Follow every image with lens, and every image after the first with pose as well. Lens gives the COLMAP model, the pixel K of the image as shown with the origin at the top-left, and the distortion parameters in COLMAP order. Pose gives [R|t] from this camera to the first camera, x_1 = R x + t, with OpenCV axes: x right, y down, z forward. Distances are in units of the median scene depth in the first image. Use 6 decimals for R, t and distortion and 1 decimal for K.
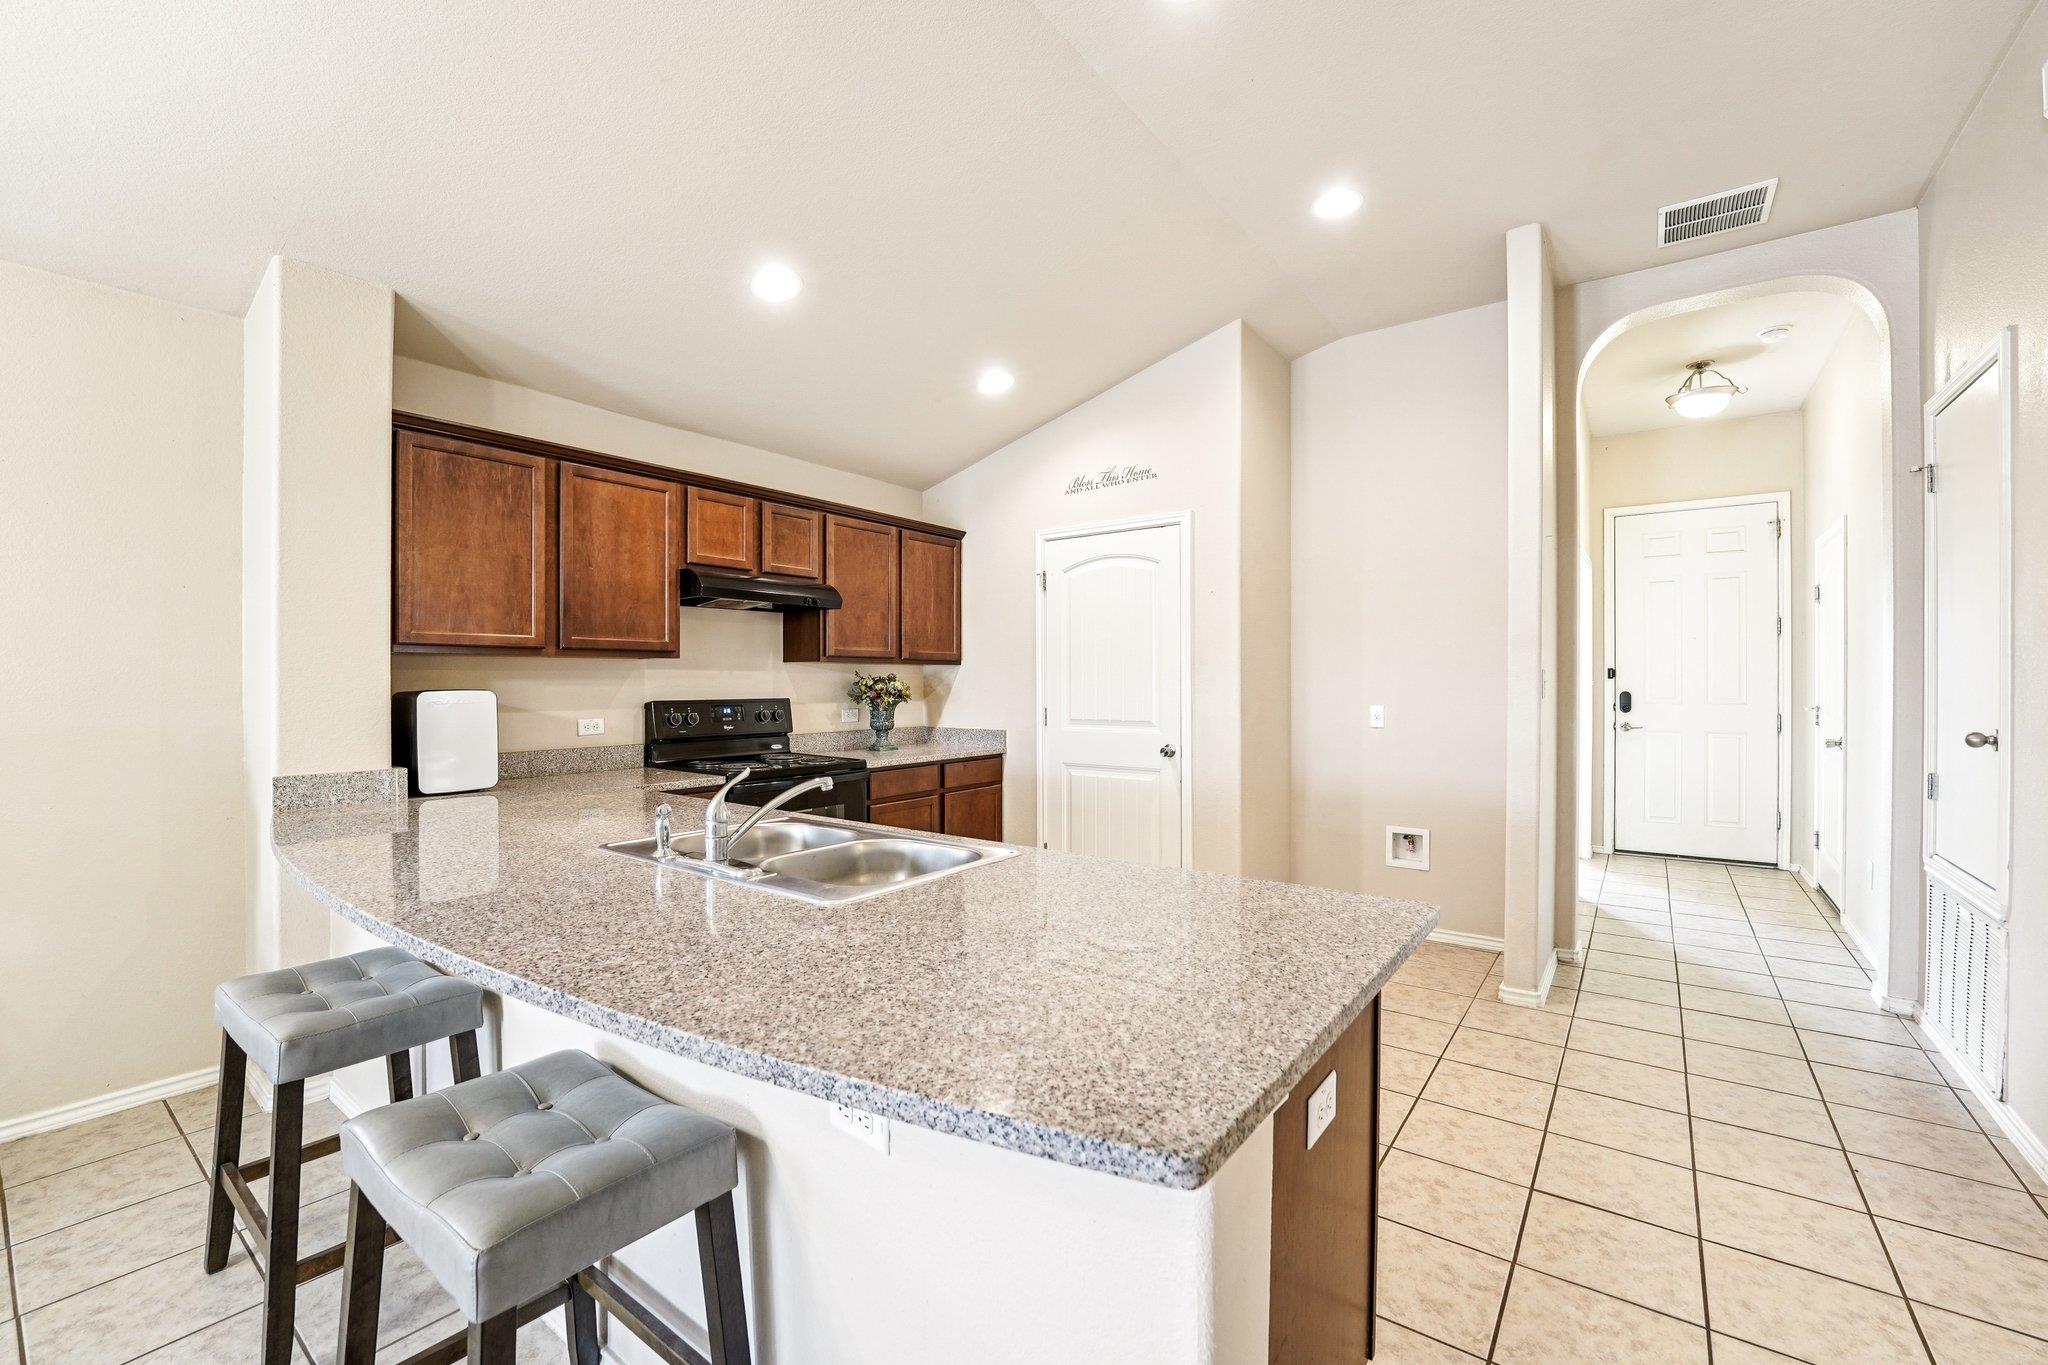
lens RADIAL K [[845.7, 0, 1010.8], [0, 845.7, 685.9], [0, 0, 1]] dist [-0.002219, -0.000155]
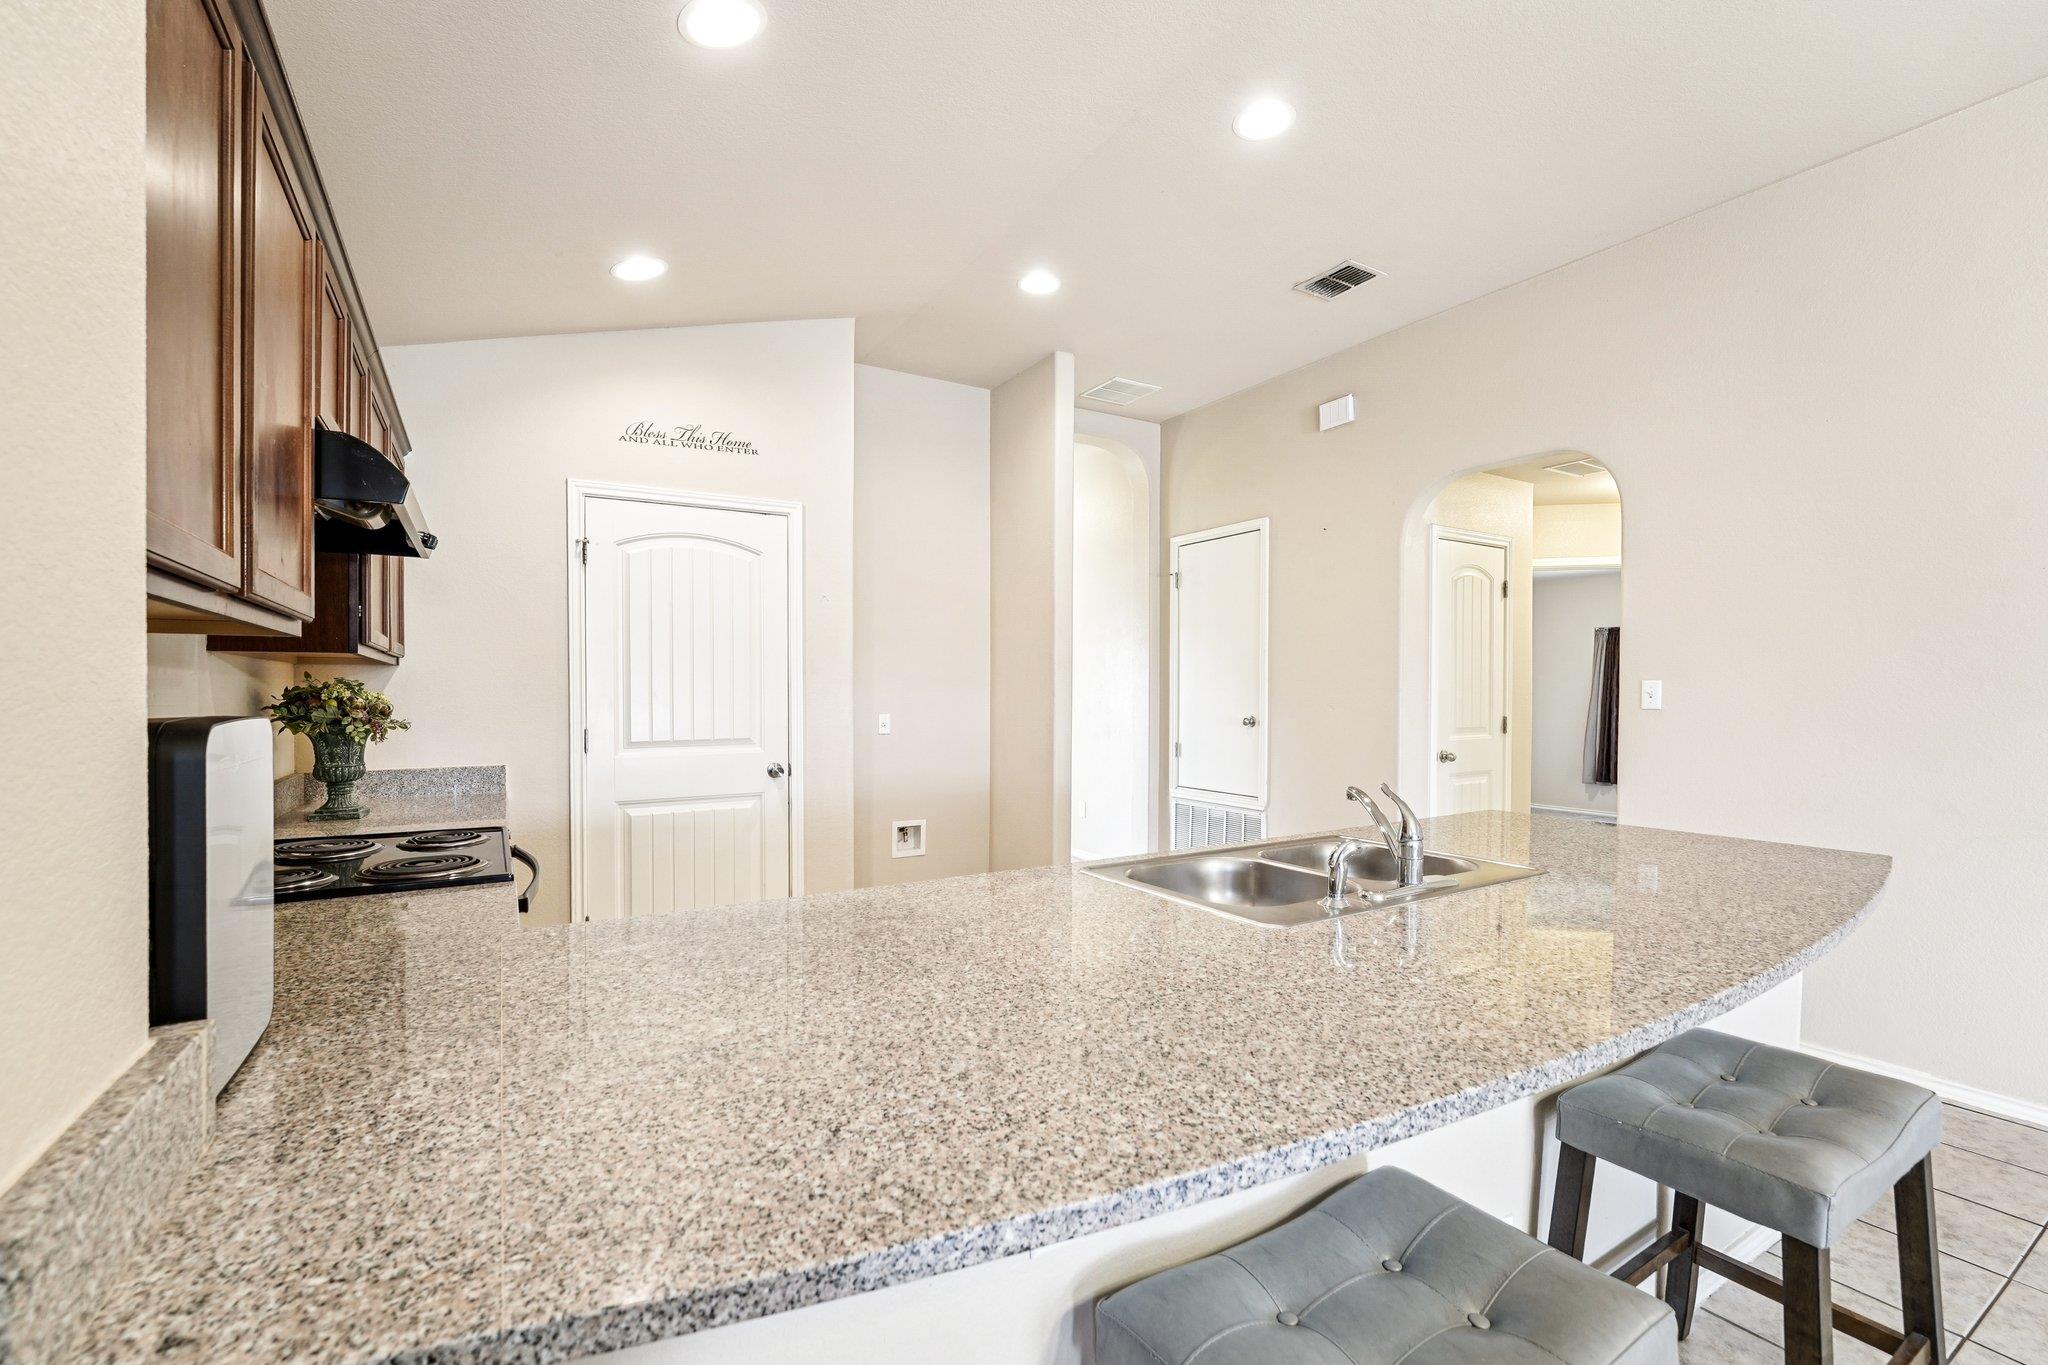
lens RADIAL K [[873.7, 0, 1021.8], [0, 873.7, 702.1], [0, 0, 1]] dist [-0.001103, -0.000071]
pose [[0.379080, -0.008892, 0.925321, -0.563443], [0.003427, 0.999960, 0.008206, -0.001016], [-0.925357, 0.000060, 0.379096, 0.420066]]
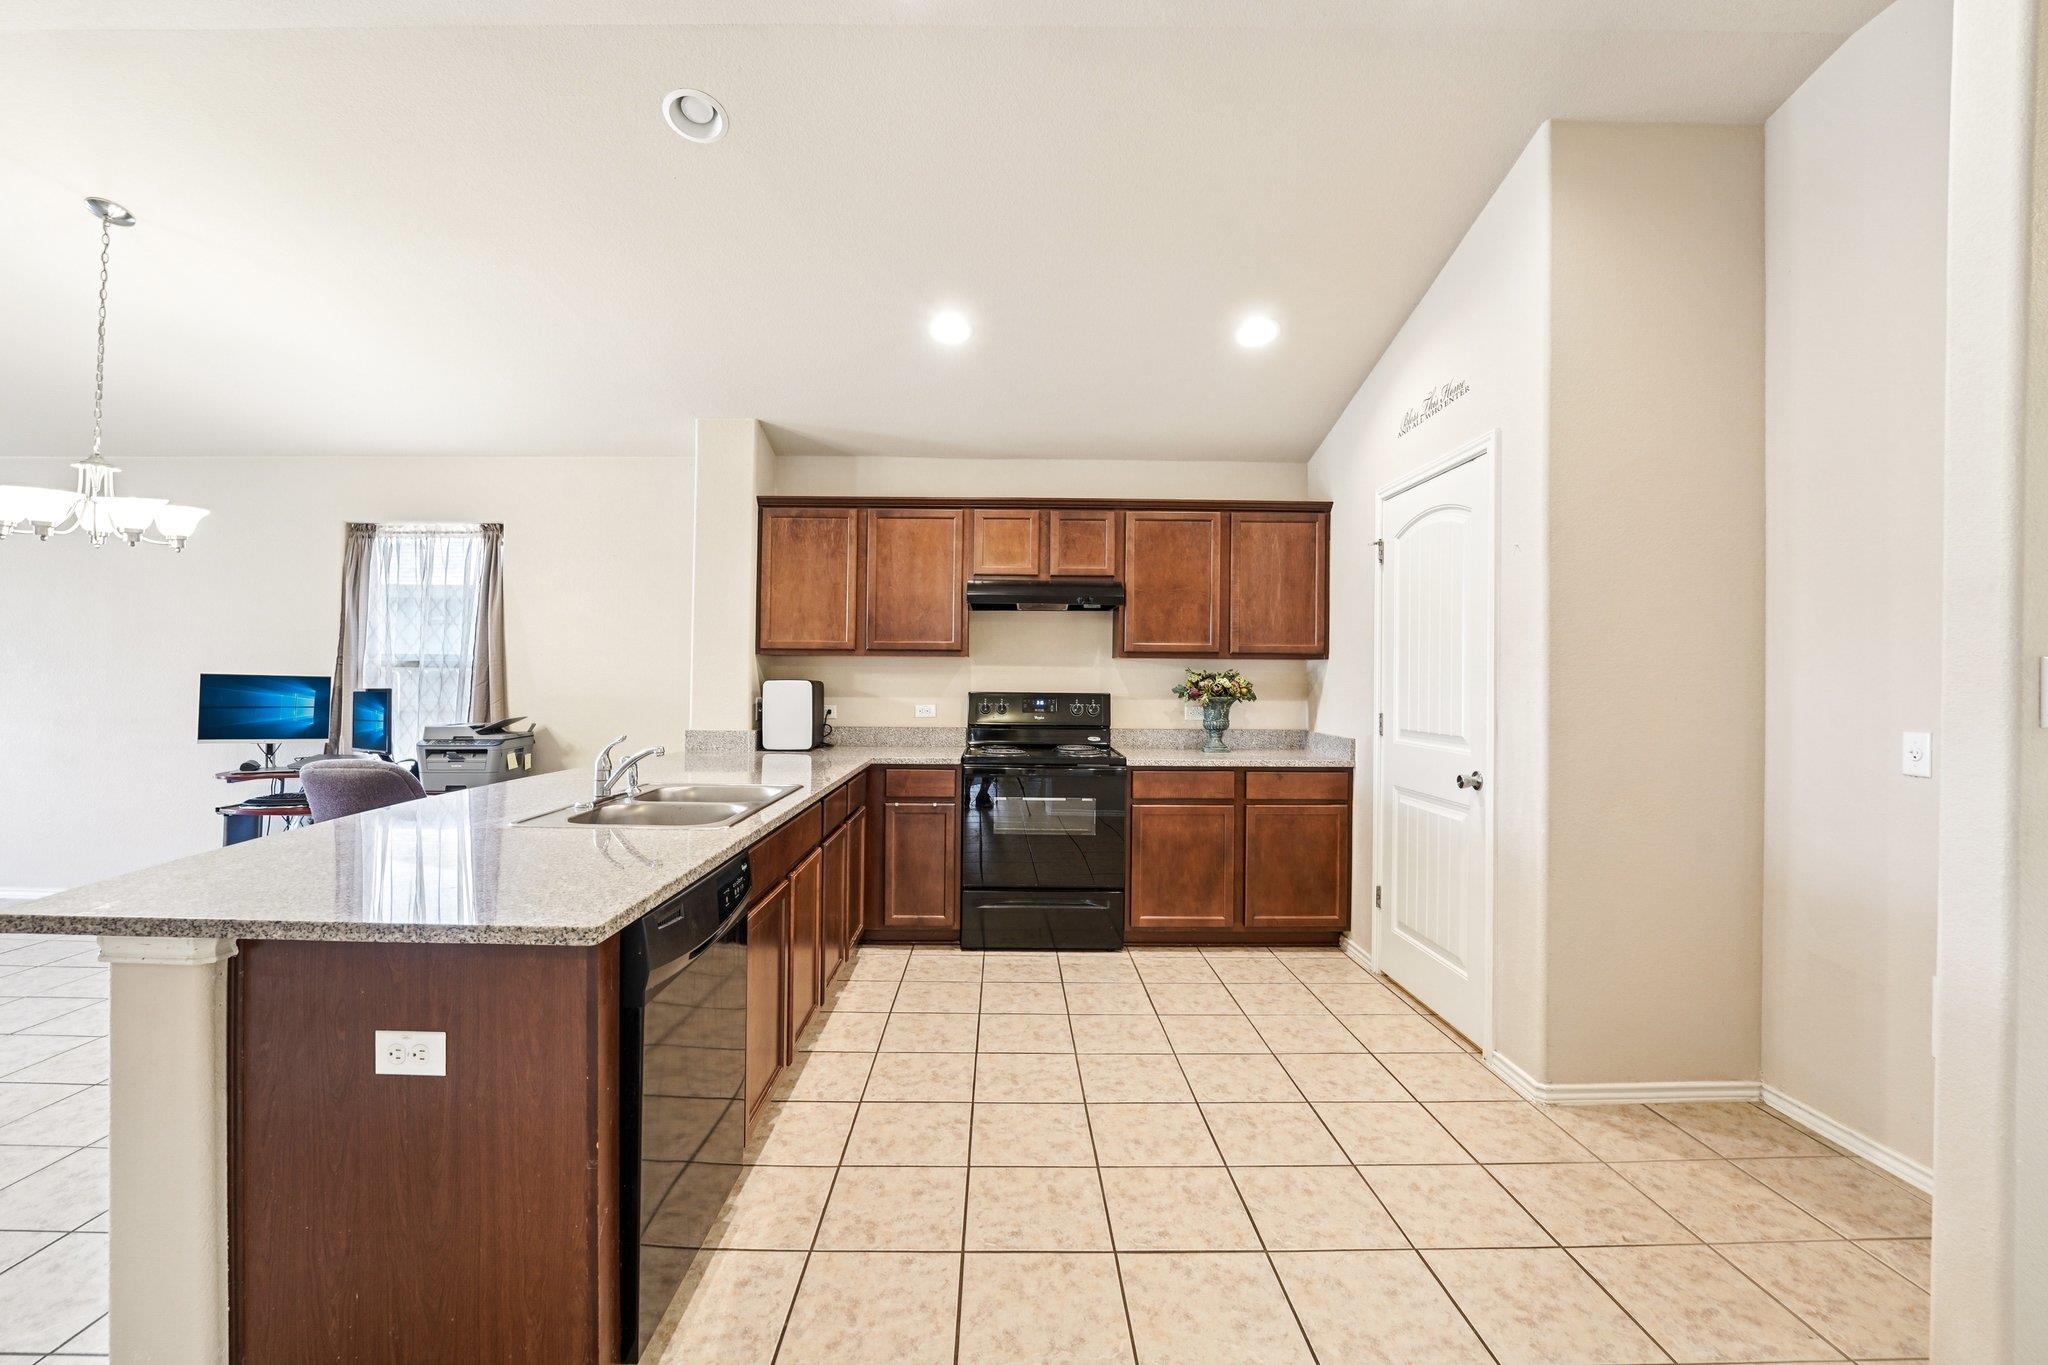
lens RADIAL K [[863.3, 0, 1022.6], [0, 863.3, 668.0], [0, 0, 1]] dist [0.001957, 0.000113]
pose [[0.617270, -0.001397, -0.786750, 0.519112], [-0.013487, 0.999833, -0.012356, -0.001651], [0.786636, 0.018238, 0.617147, 0.270742]]
